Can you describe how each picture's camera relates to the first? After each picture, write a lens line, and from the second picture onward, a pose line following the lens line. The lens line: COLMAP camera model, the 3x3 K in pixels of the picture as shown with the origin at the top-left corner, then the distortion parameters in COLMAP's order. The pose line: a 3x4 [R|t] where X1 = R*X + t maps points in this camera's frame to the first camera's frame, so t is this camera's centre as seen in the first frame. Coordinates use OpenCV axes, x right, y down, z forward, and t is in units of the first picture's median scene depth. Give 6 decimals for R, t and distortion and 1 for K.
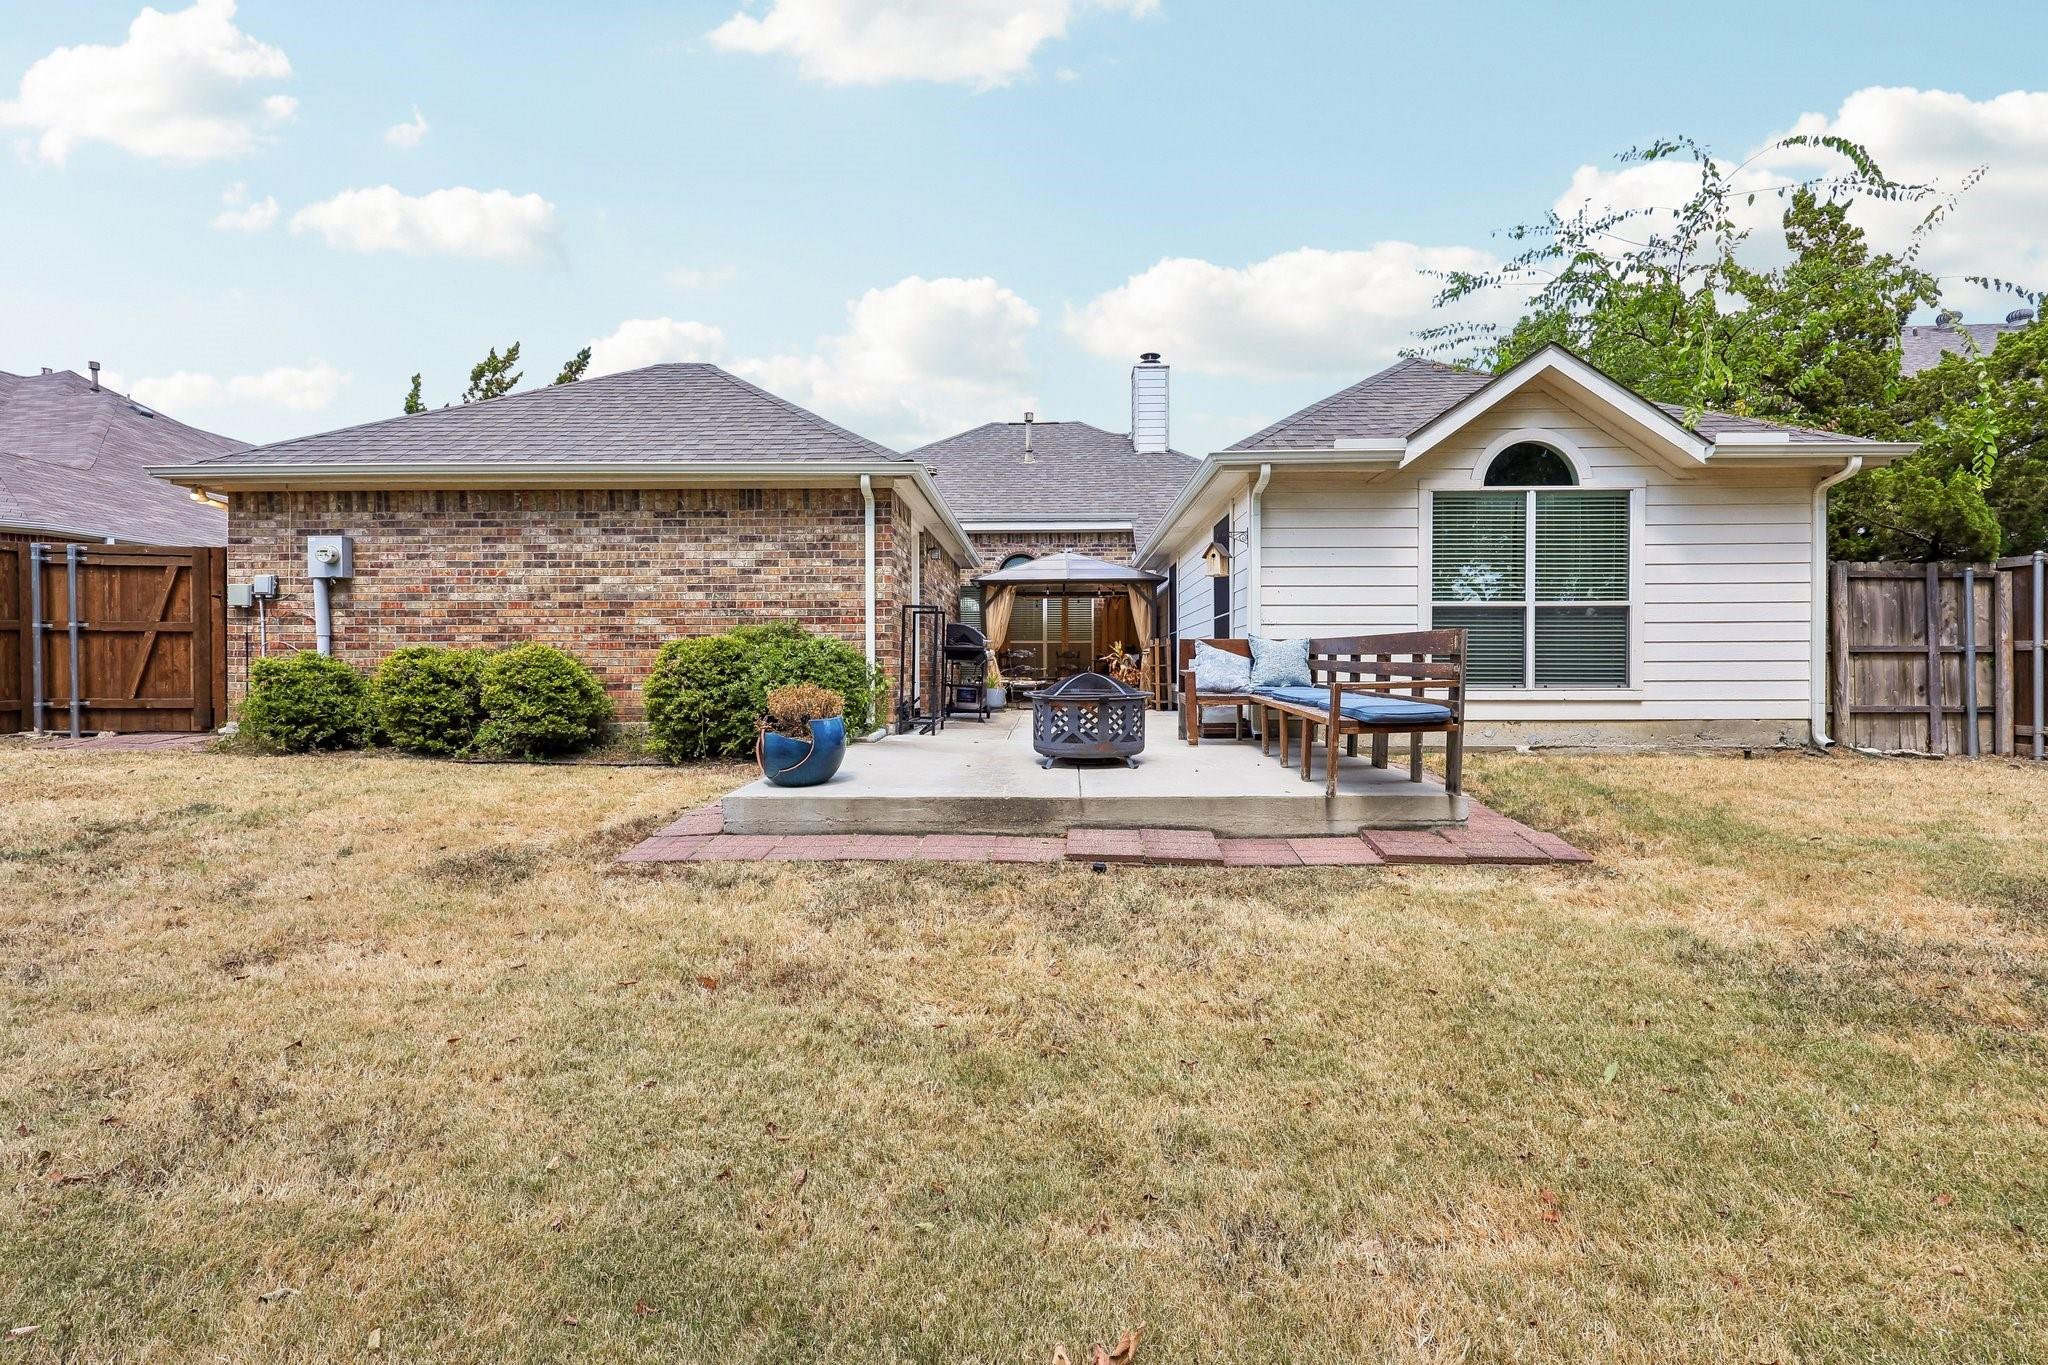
lens RADIAL K [[839.8, 0, 1024.5], [0, 839.8, 682.9], [0, 0, 1]] dist [0.002350, 0.000145]
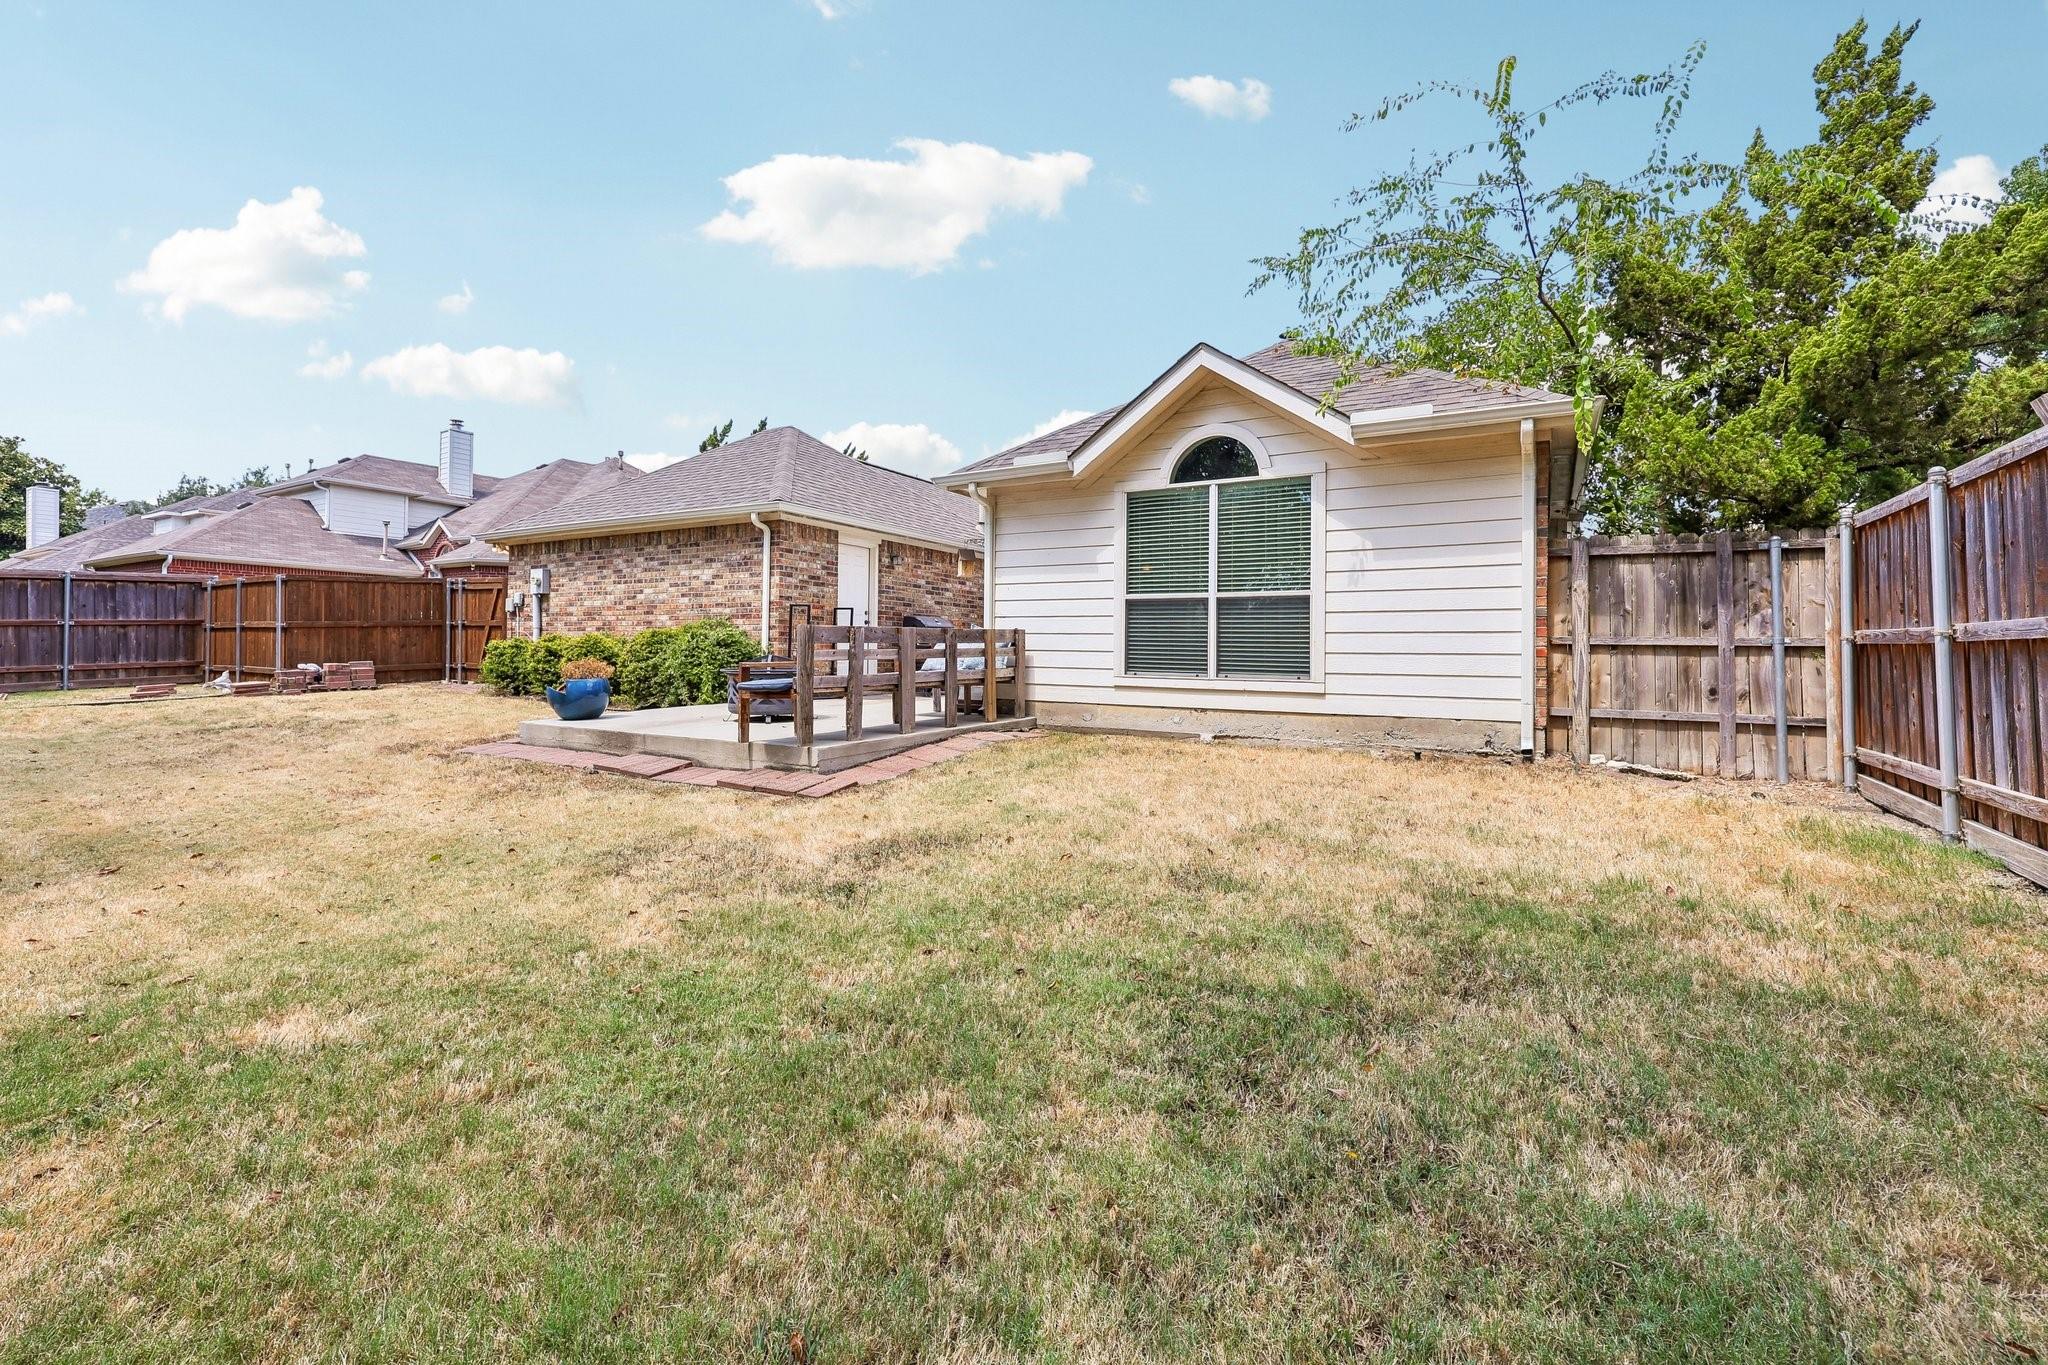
lens RADIAL K [[839.8, 0, 1010.7], [0, 839.8, 666.6], [0, 0, 1]] dist [0.002350, 0.000145]
pose [[0.872976, 0.020946, -0.487313, 0.878227], [-0.022667, 0.999740, 0.002365, -0.004003], [0.487236, 0.008982, 0.873224, -0.011370]]
